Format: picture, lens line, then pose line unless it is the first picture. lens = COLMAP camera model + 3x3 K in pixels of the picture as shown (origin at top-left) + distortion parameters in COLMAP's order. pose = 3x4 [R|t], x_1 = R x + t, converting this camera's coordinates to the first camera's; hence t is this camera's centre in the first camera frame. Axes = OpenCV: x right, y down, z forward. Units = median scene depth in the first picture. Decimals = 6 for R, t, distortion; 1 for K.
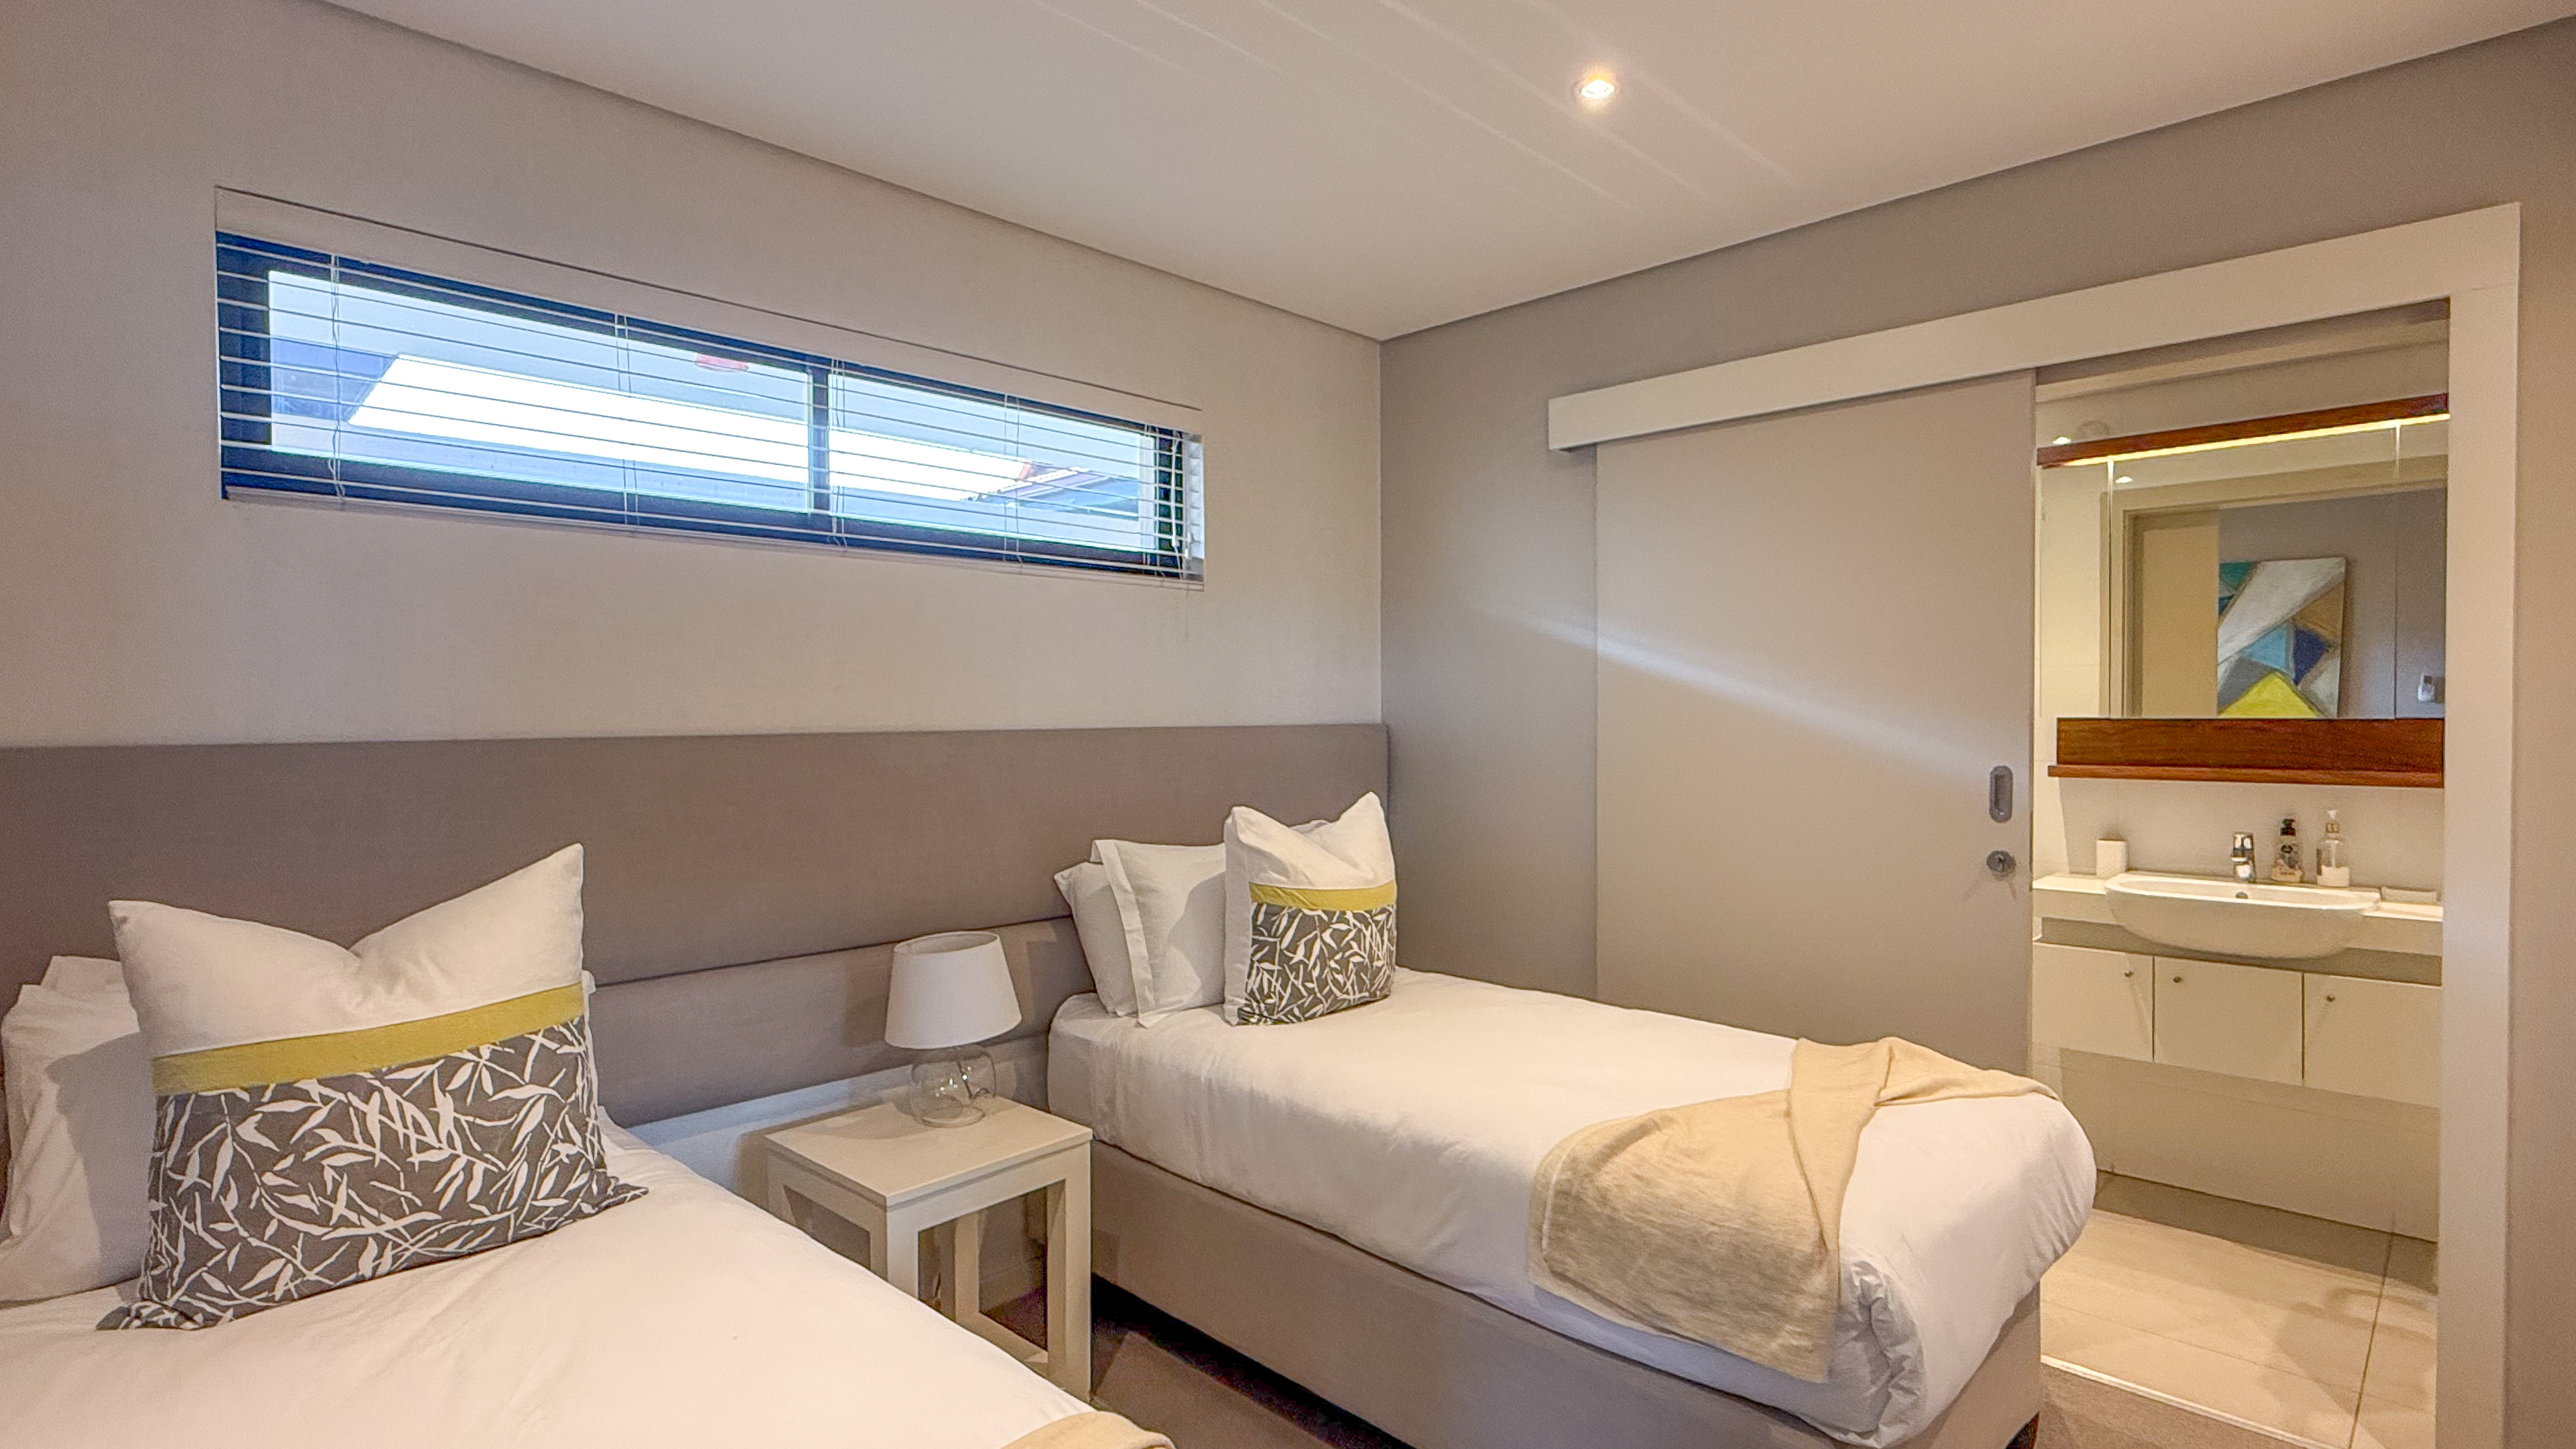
lens RADIAL K [[1250.8, 0, 1288.0], [0, 1250.8, 724.5], [0, 0, 1]] dist [-0.001565, -0.000519]
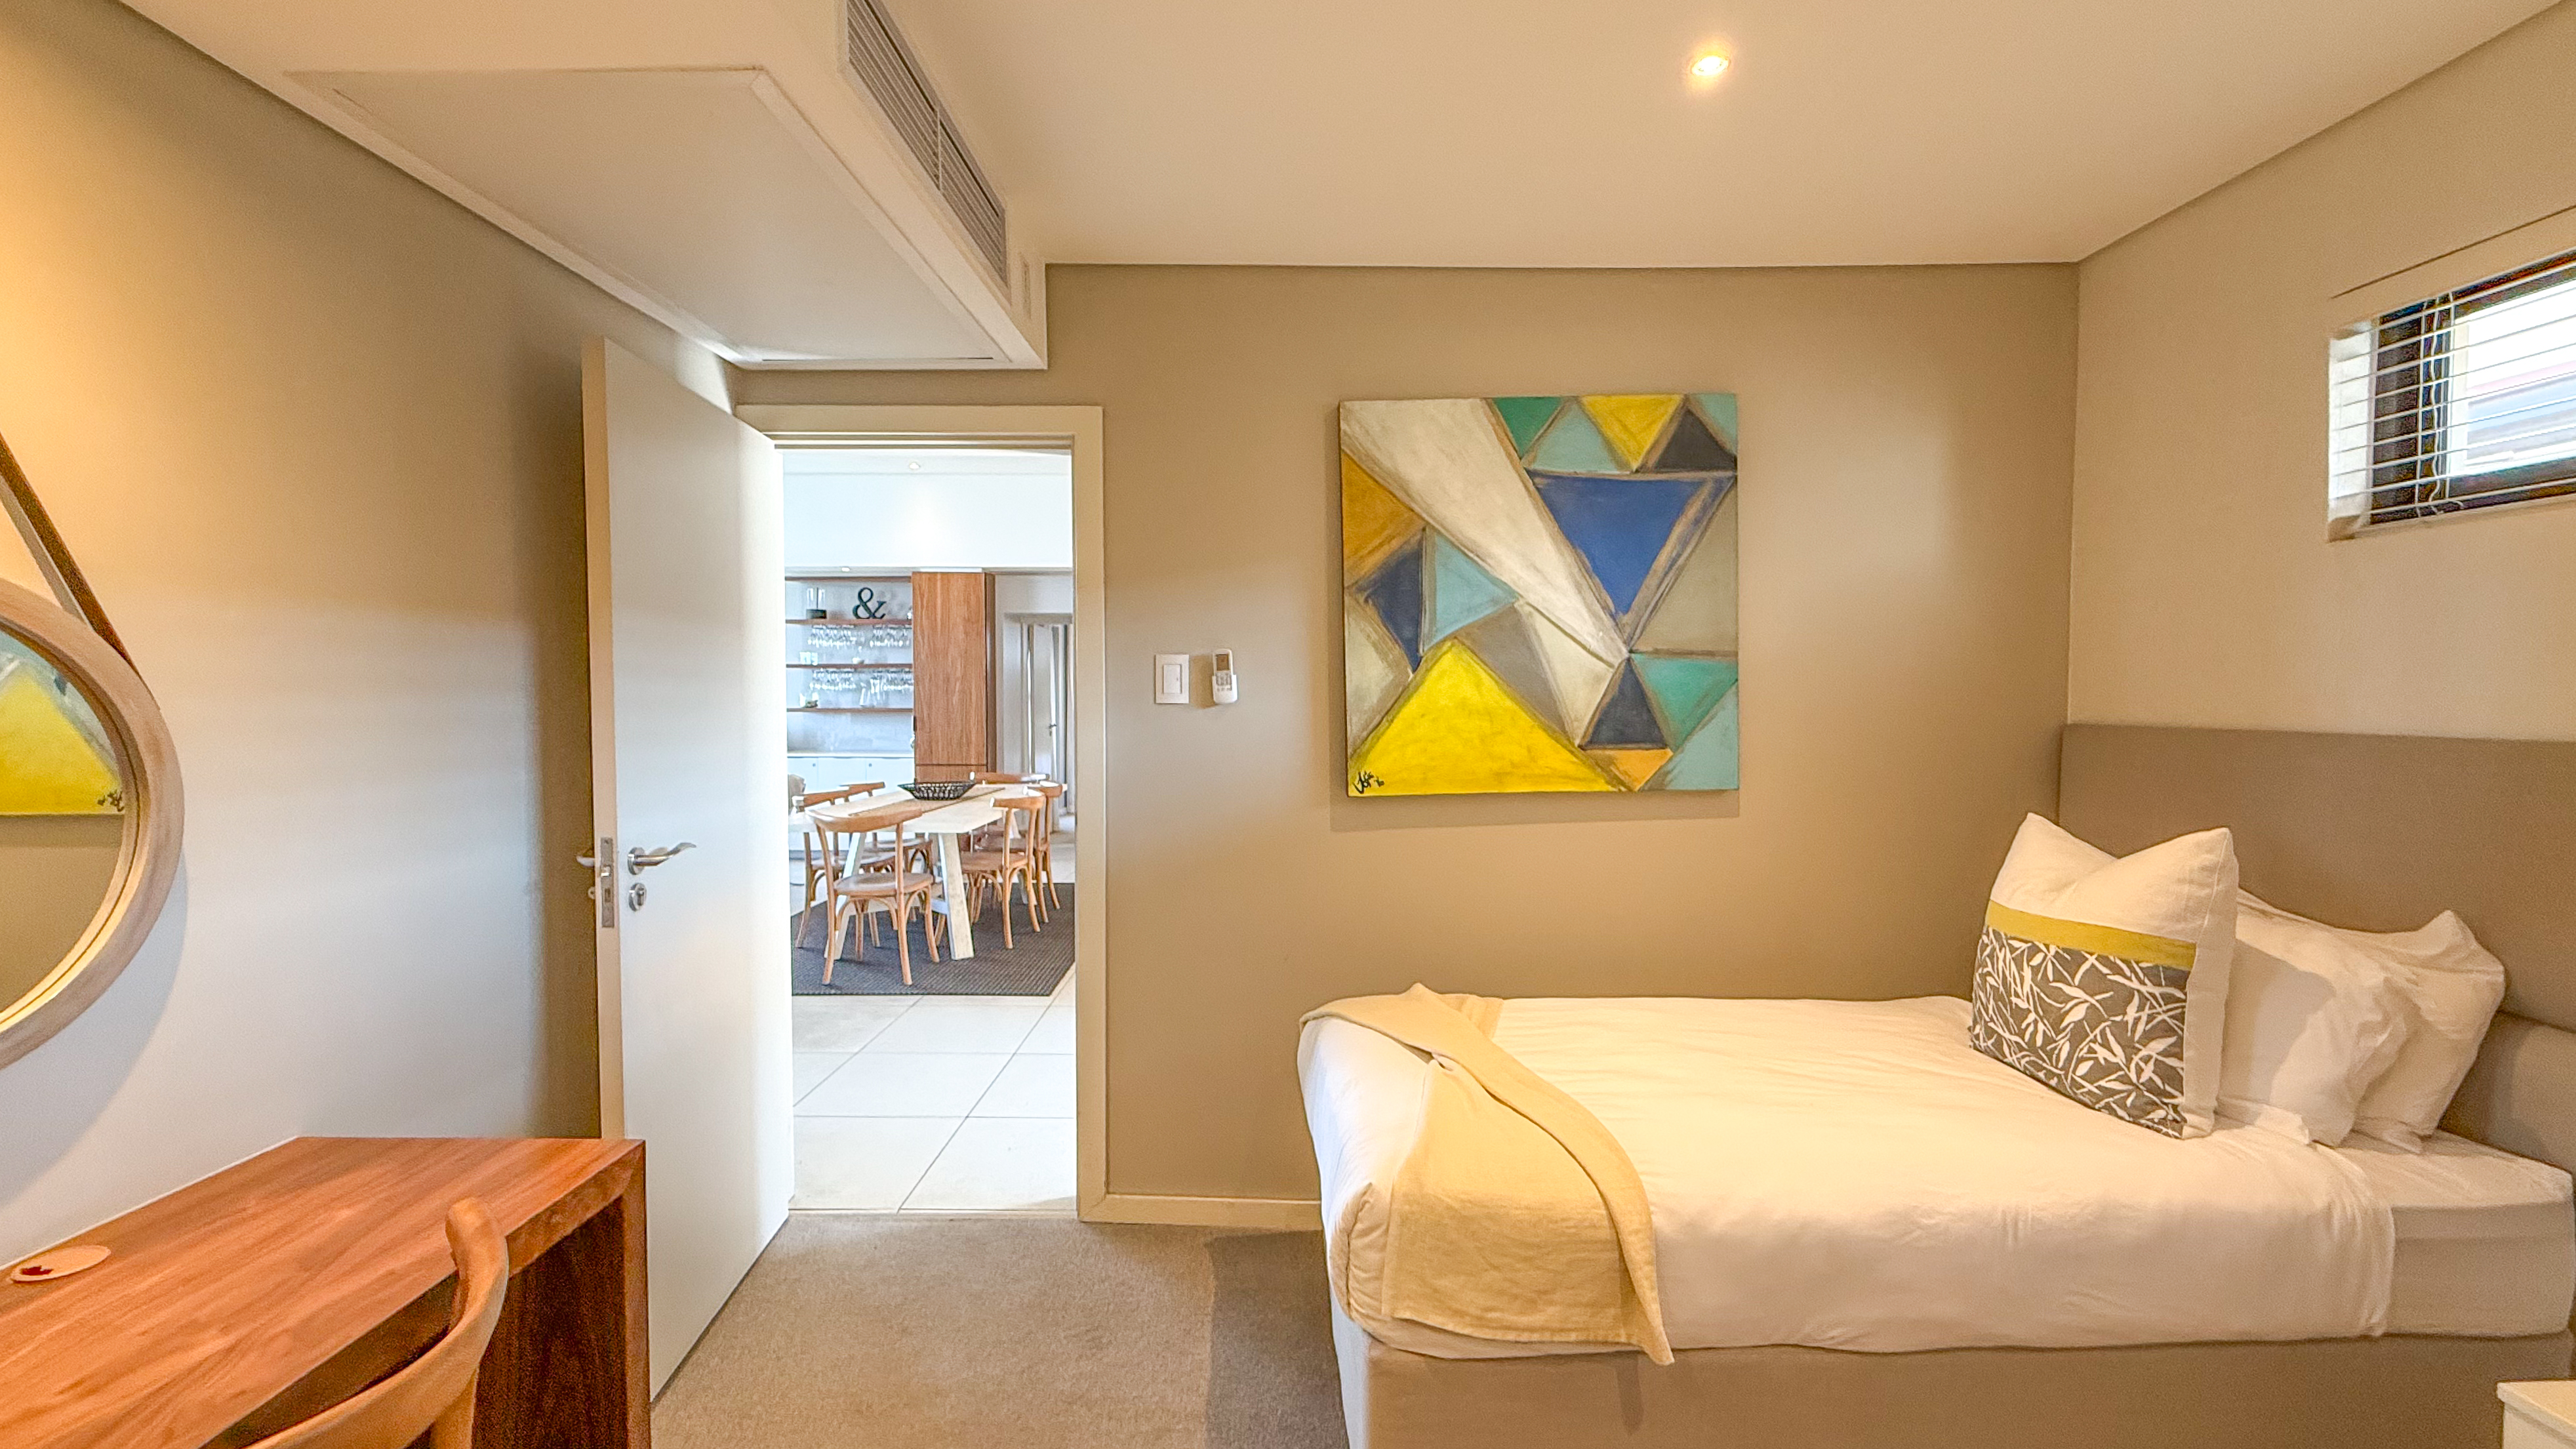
lens RADIAL K [[1037.5, 0, 1284.5], [0, 1037.5, 726.6], [0, 0, 1]] dist [-0.000059, 0.000144]
pose [[-0.717694, 0.025952, -0.695875, 0.618670], [-0.005980, 0.999039, 0.043427, -0.028295], [0.696333, 0.035329, -0.716849, 0.959166]]
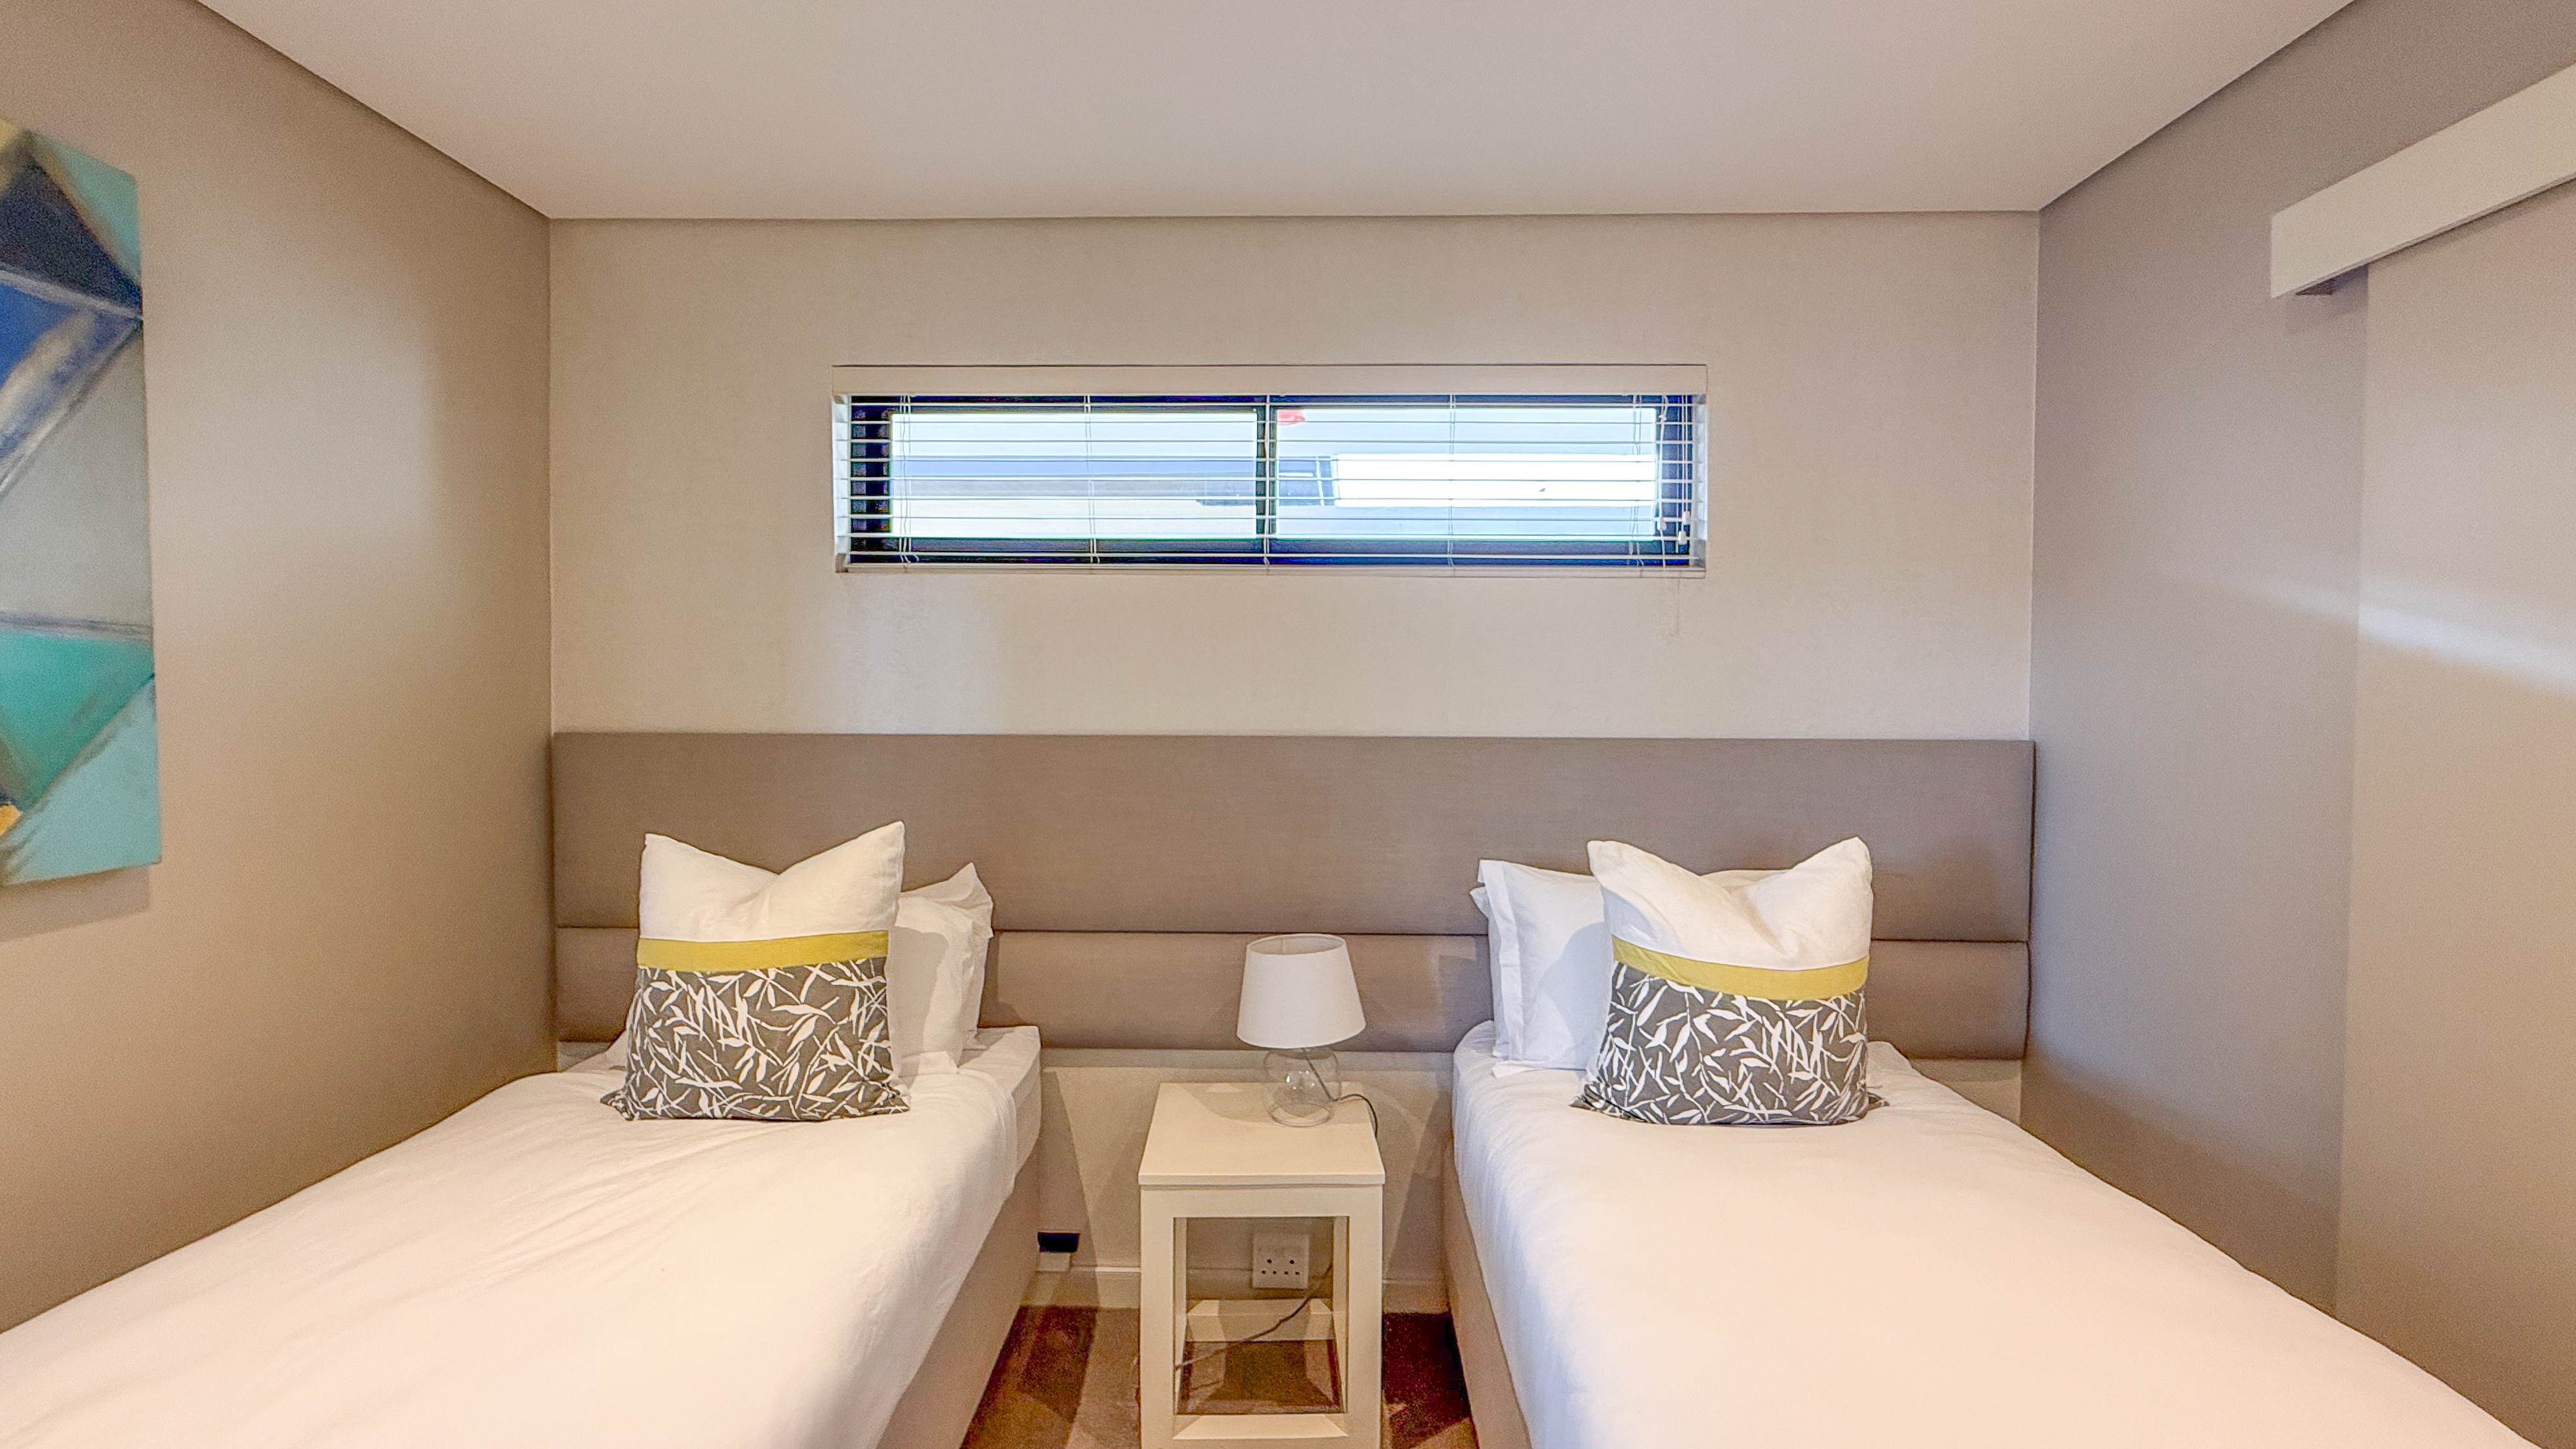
lens RADIAL K [[1037.4, 0, 1284.5], [0, 1037.4, 726.6], [0, 0, 1]] dist [-0.000059, 0.000144]
pose [[0.679297, 0.024217, -0.733464, 0.416450], [-0.016599, 0.999707, 0.017634, -0.023000], [0.733676, 0.000196, 0.679500, 0.507610]]
